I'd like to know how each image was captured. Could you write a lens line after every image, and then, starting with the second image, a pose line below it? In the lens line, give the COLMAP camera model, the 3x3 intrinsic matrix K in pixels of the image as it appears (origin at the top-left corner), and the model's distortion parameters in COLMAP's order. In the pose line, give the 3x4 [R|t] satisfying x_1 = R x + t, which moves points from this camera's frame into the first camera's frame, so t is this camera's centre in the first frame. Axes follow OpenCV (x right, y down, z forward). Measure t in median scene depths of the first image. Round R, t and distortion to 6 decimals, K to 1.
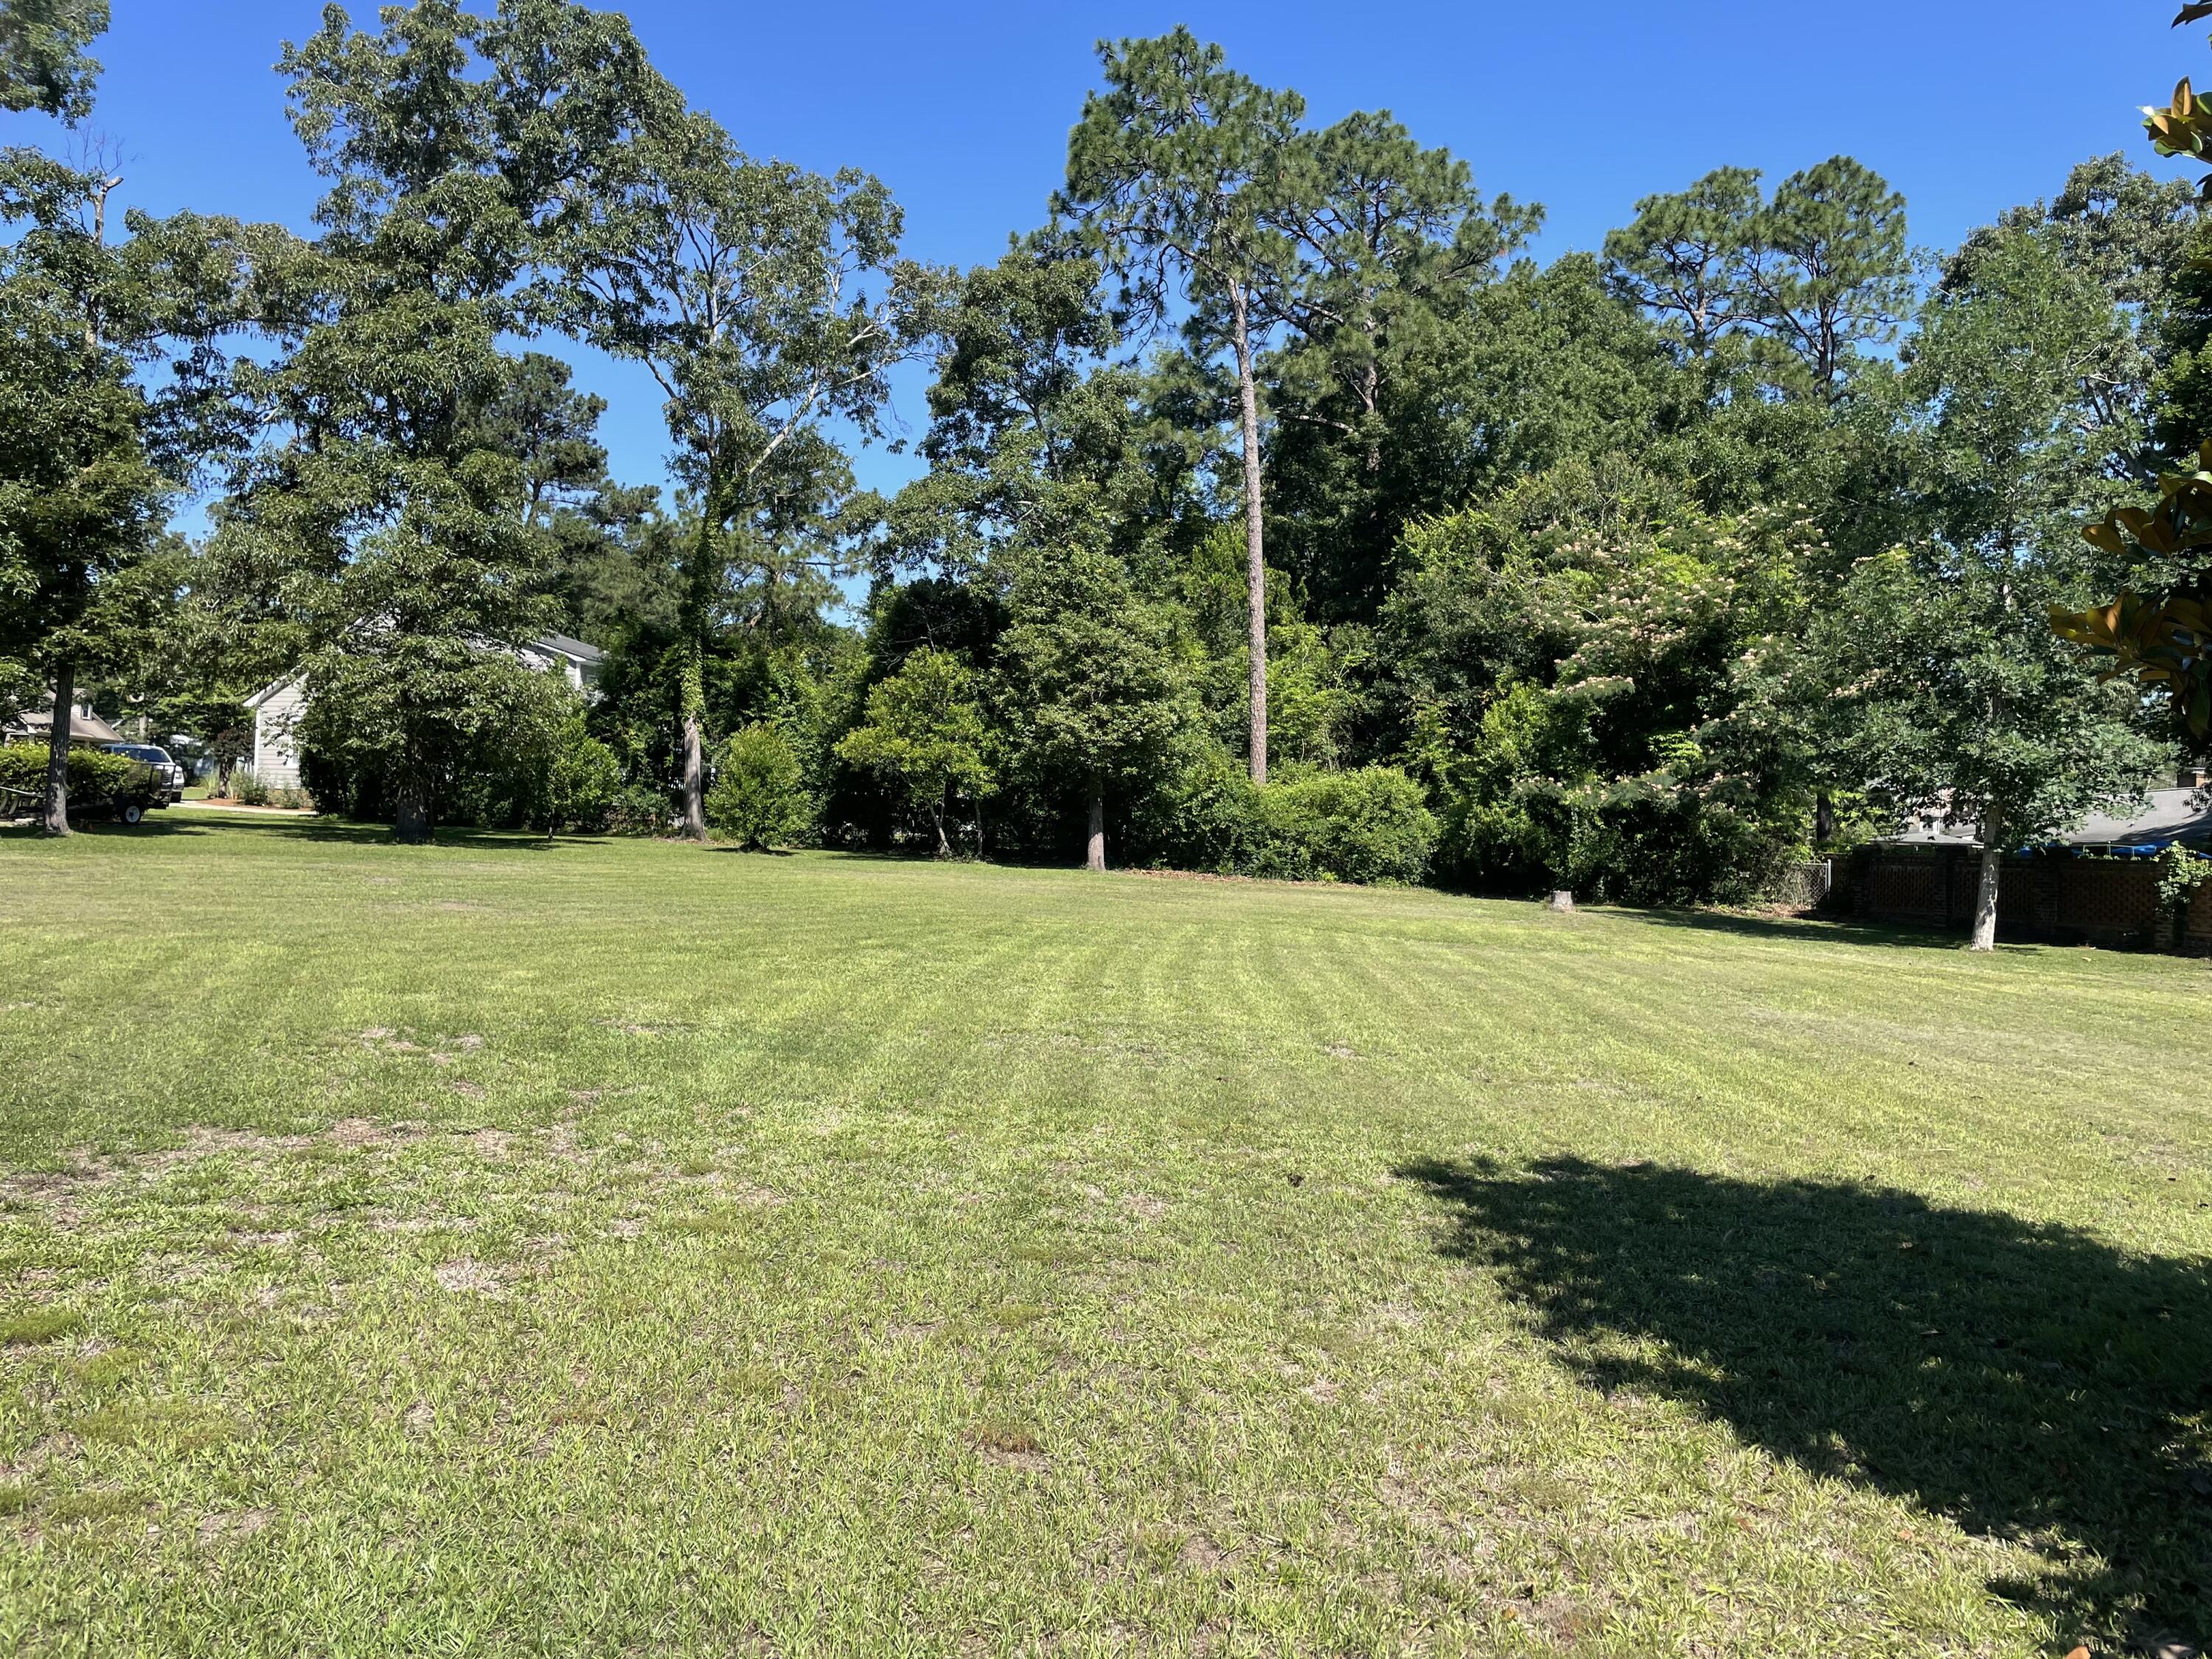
lens RADIAL K [[1674.5, 0, 1113.5], [0, 1674.5, 804.1], [0, 0, 1]] dist [0.097299, -0.136532]
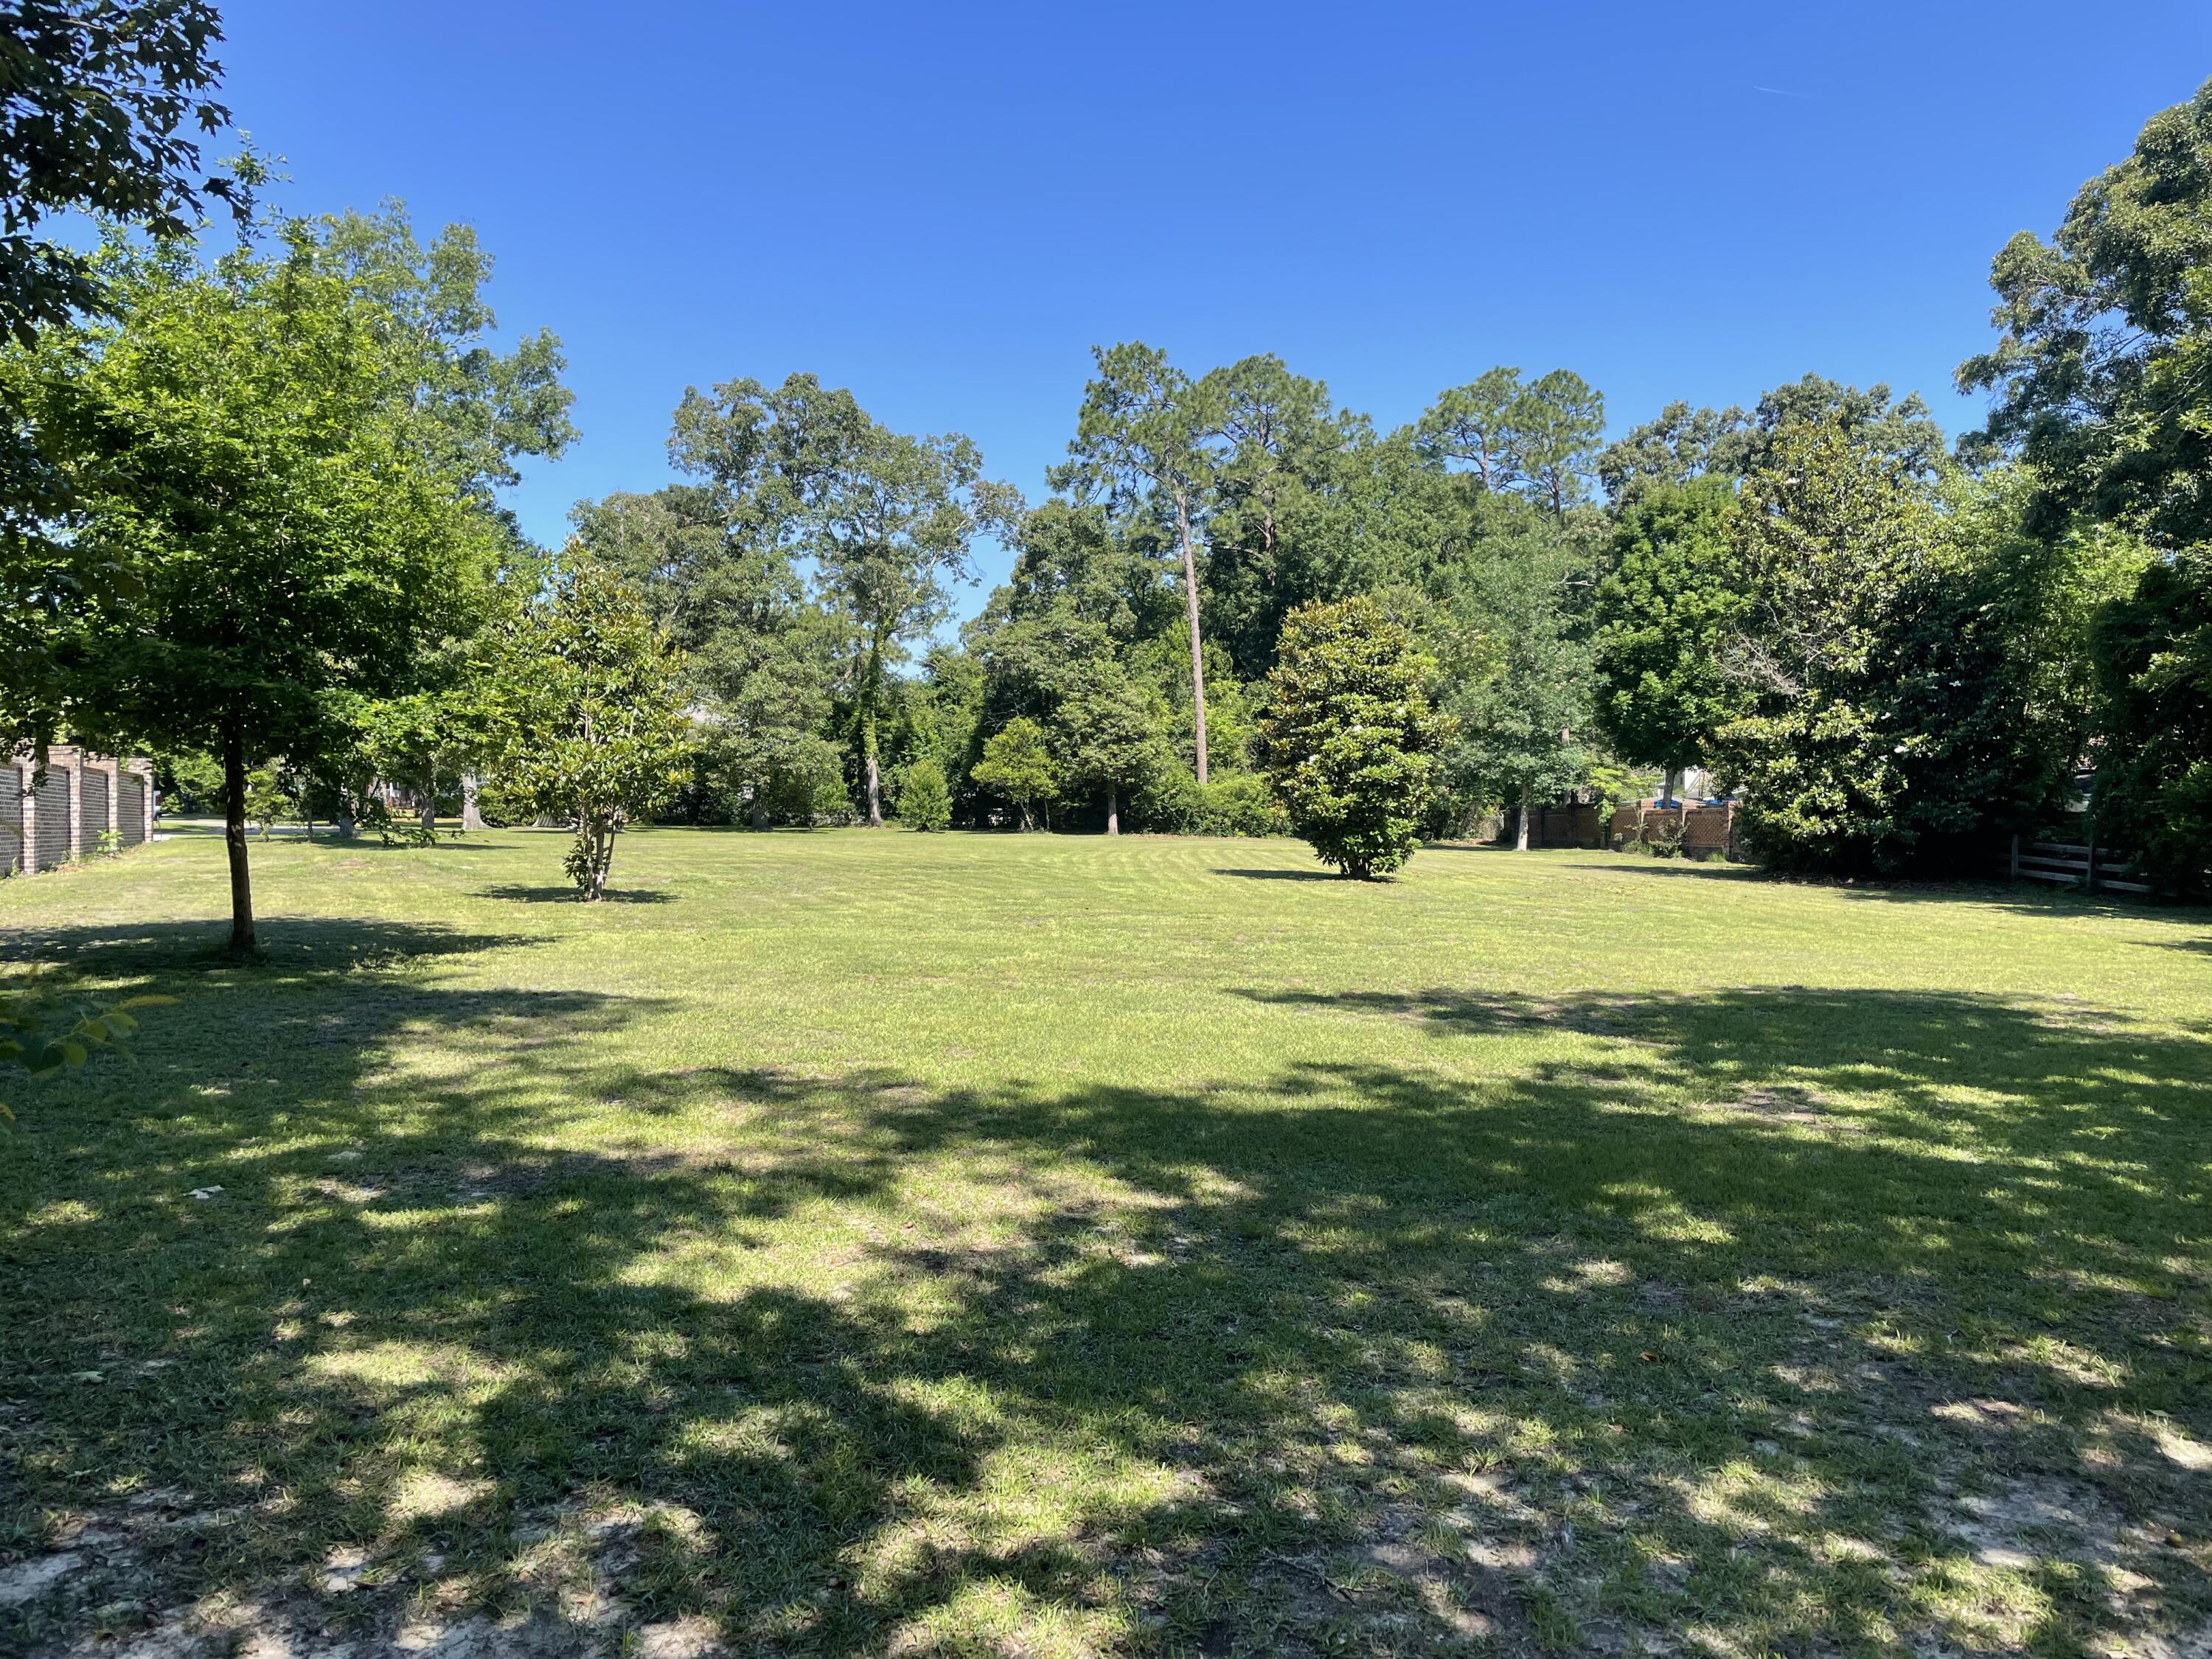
lens RADIAL K [[1674.5, 0, 1113.5], [0, 1674.5, 804.1], [0, 0, 1]] dist [0.097299, -0.136532]
pose [[0.999214, -0.036436, 0.015611, -0.035897], [0.036331, 0.999316, 0.006958, -0.006645], [-0.015854, -0.006386, 0.999854, -0.793183]]
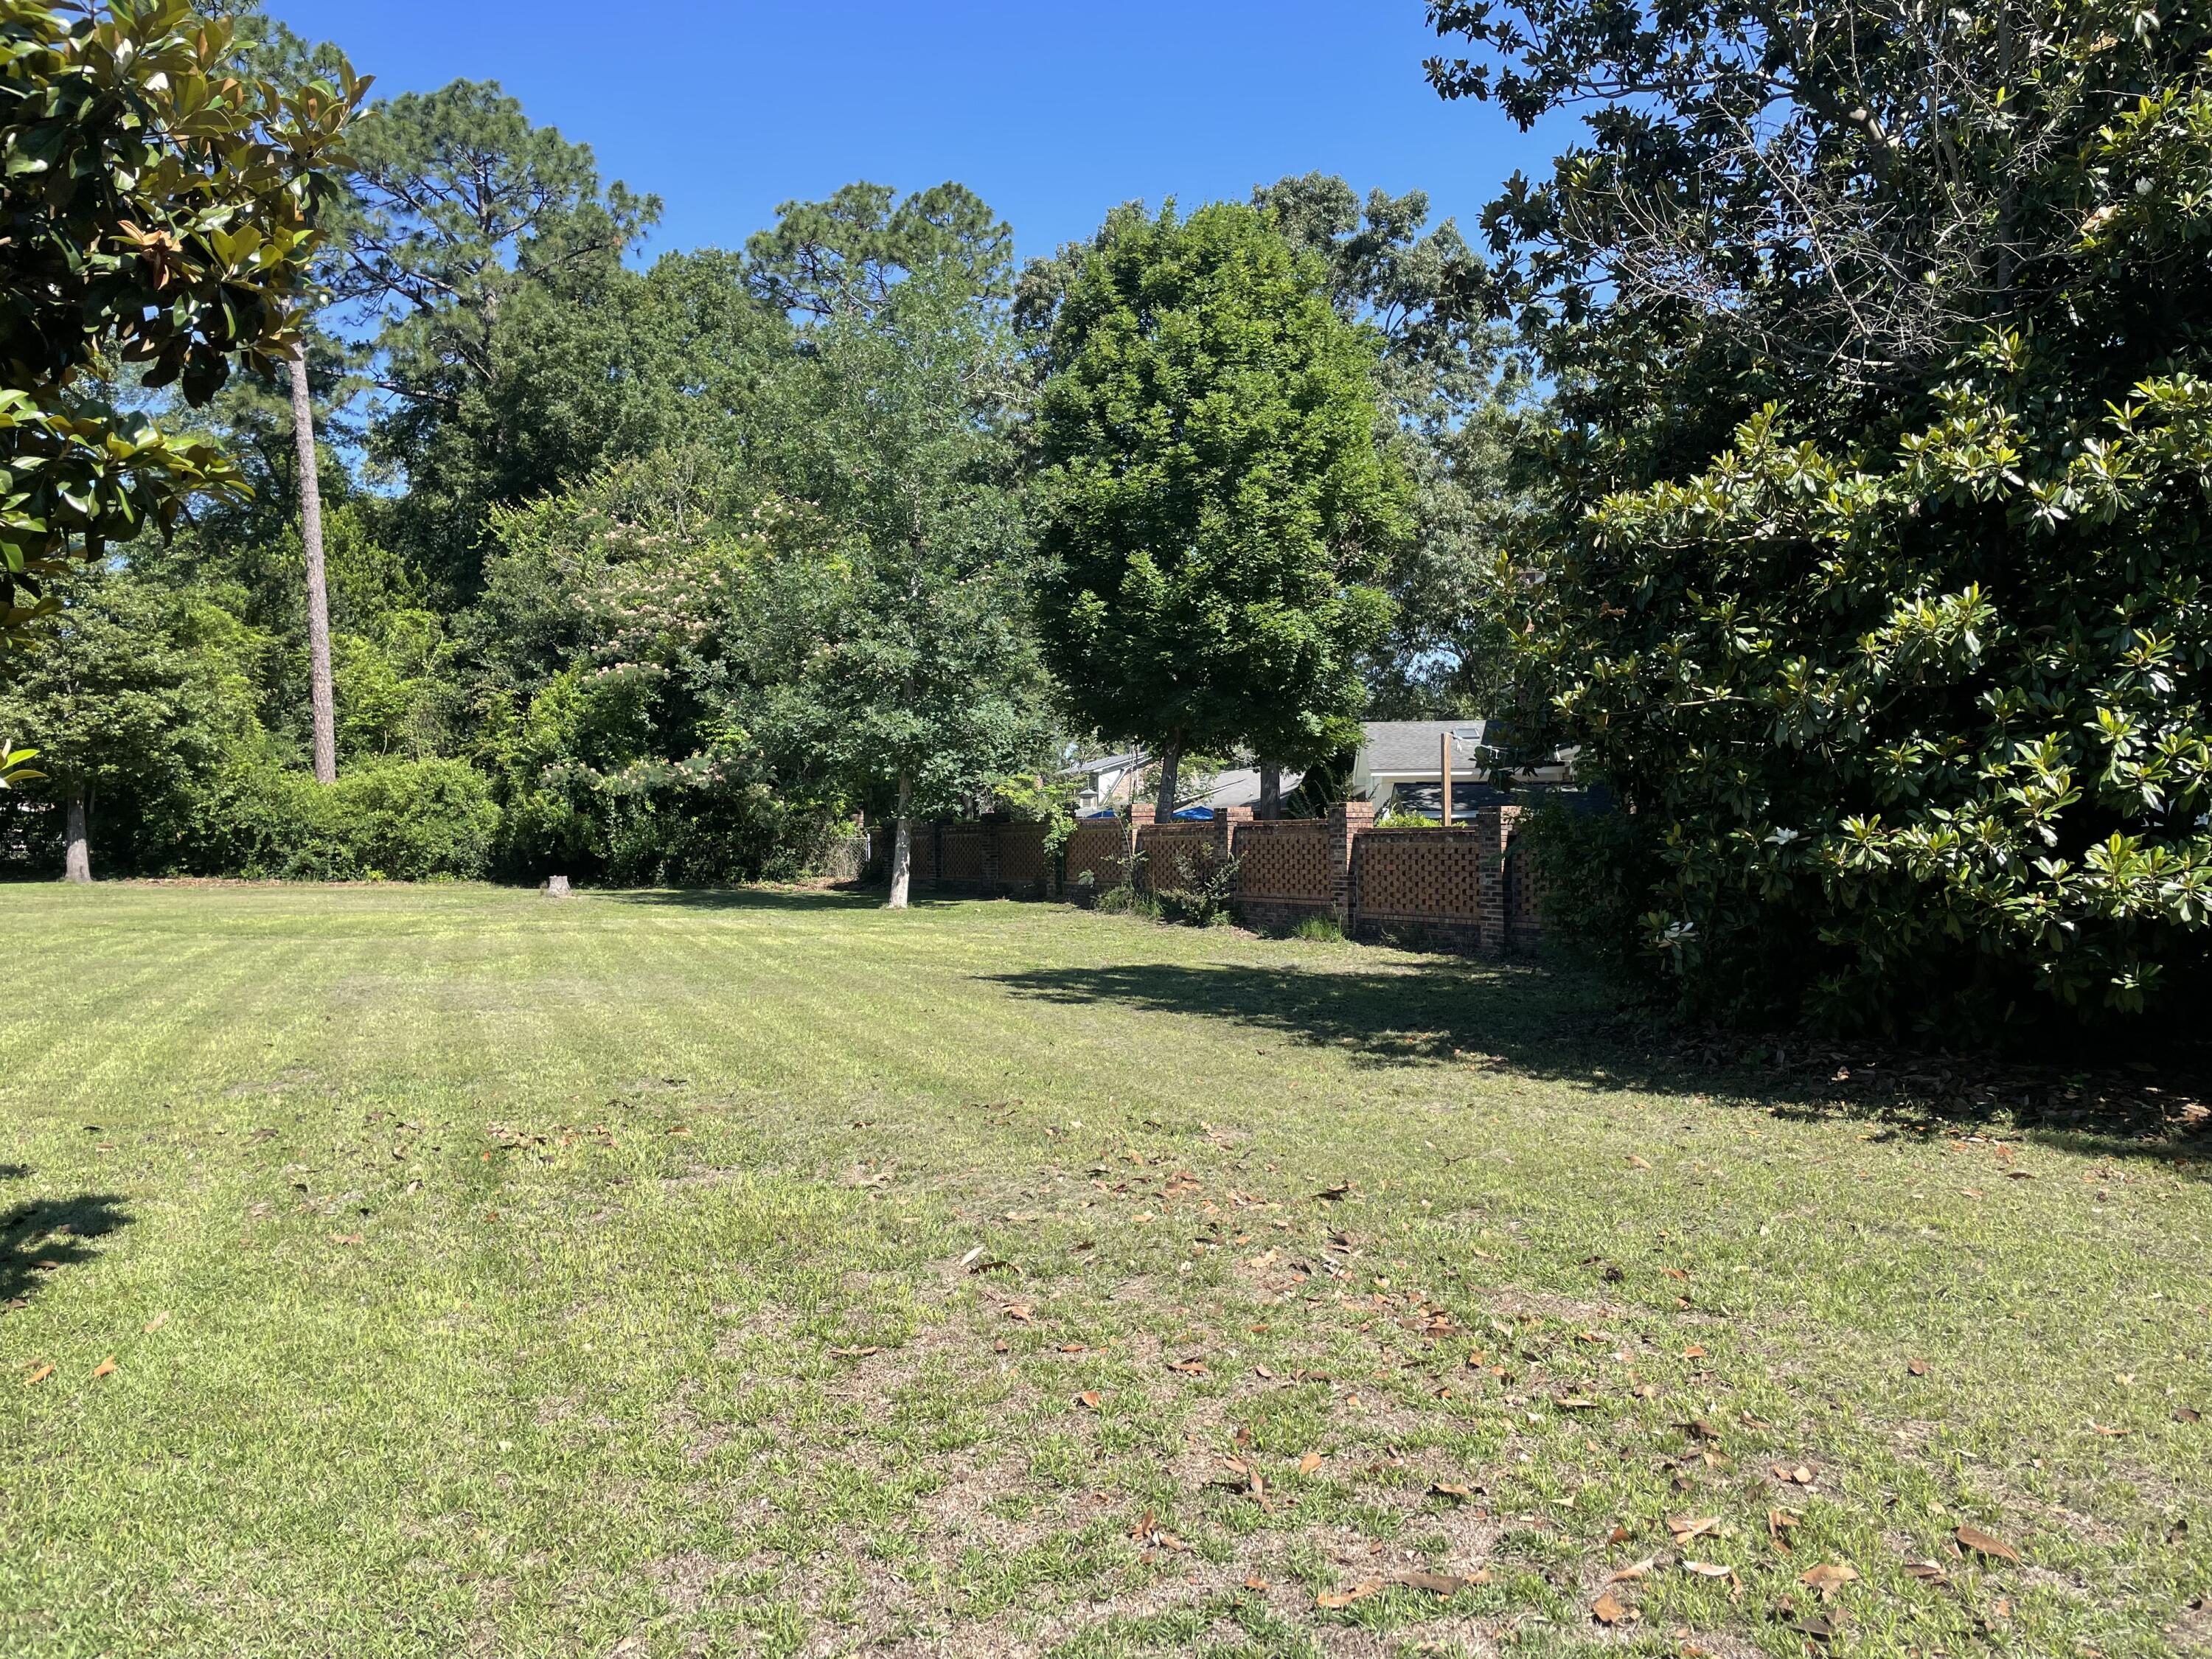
lens RADIAL K [[1674.5, 0, 1113.5], [0, 1674.5, 804.1], [0, 0, 1]] dist [0.097299, -0.136532]
pose [[0.929517, -0.034970, 0.367117, 0.163061], [0.034448, 0.999375, 0.007976, 0.009749], [-0.367166, 0.005233, 0.930141, -0.041251]]
